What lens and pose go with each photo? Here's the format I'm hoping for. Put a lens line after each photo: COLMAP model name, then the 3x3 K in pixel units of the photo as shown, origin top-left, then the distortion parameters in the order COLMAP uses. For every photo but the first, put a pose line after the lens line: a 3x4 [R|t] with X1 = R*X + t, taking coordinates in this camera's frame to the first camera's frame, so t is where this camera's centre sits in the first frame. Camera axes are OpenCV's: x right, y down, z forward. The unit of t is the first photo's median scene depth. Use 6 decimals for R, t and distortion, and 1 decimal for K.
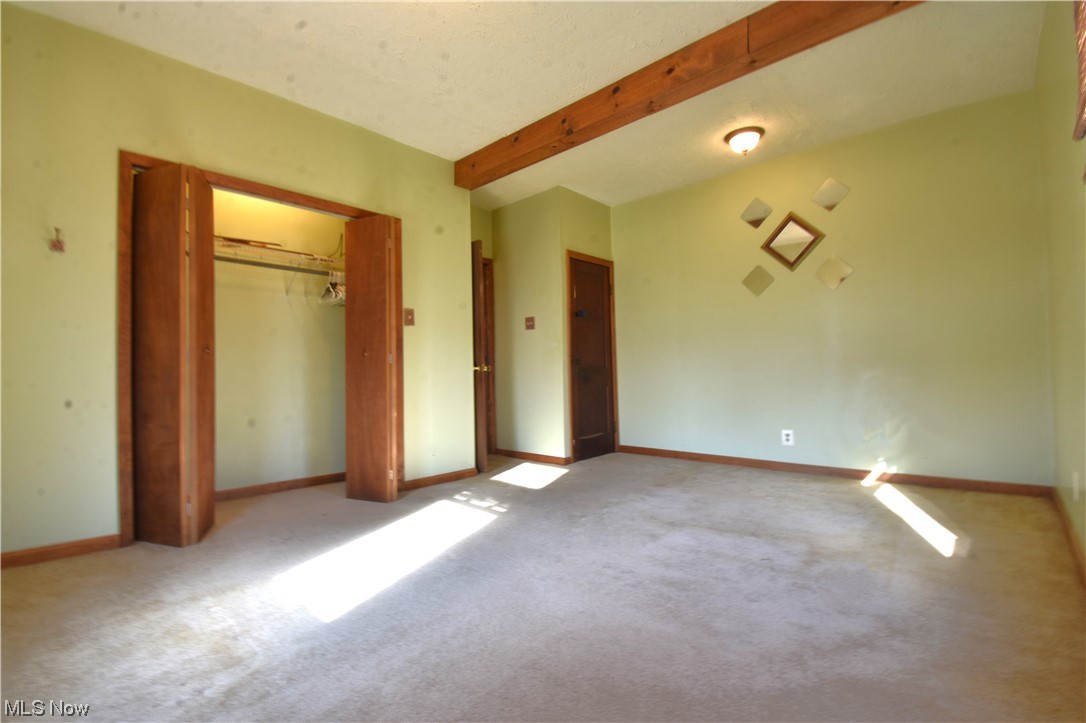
lens RADIAL K [[484.6, 0, 543.0], [0, 484.6, 361.5], [0, 0, 1]] dist [-0.000299, -0.000166]
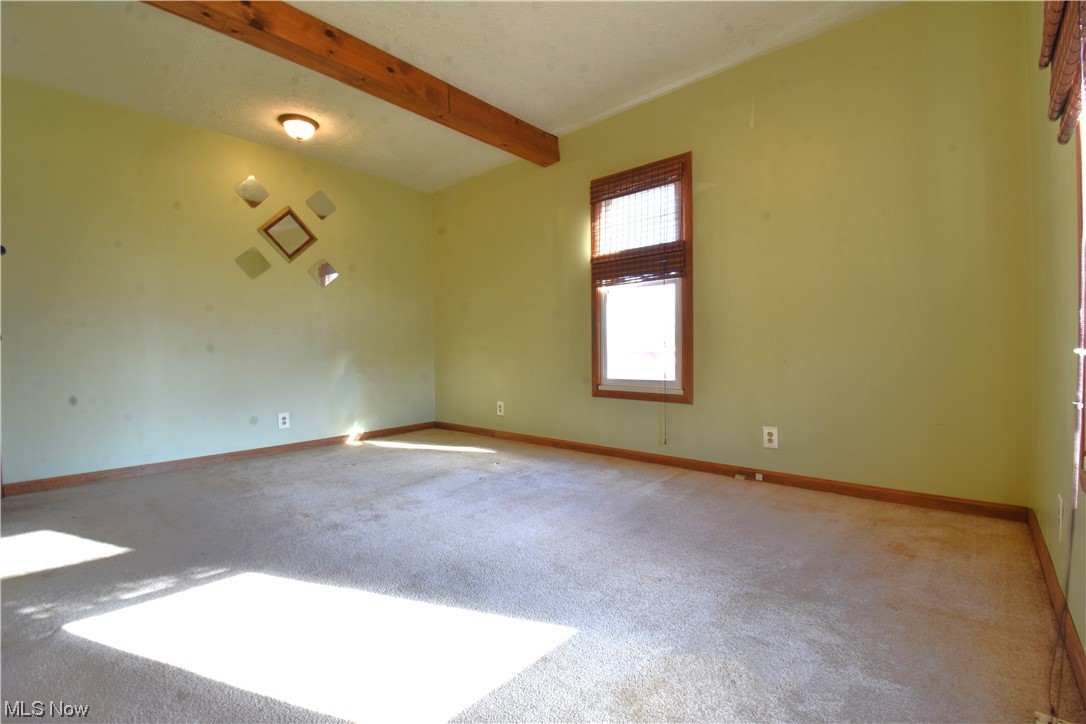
lens RADIAL K [[481.6, 0, 542.9], [0, 481.6, 354.0], [0, 0, 1]] dist [0.000019, -0.000081]
pose [[-0.021611, 0.019978, 0.999567, -0.661303], [0.004256, 0.999793, -0.019891, 0.044806], [-0.999757, 0.003824, -0.021692, 0.566144]]
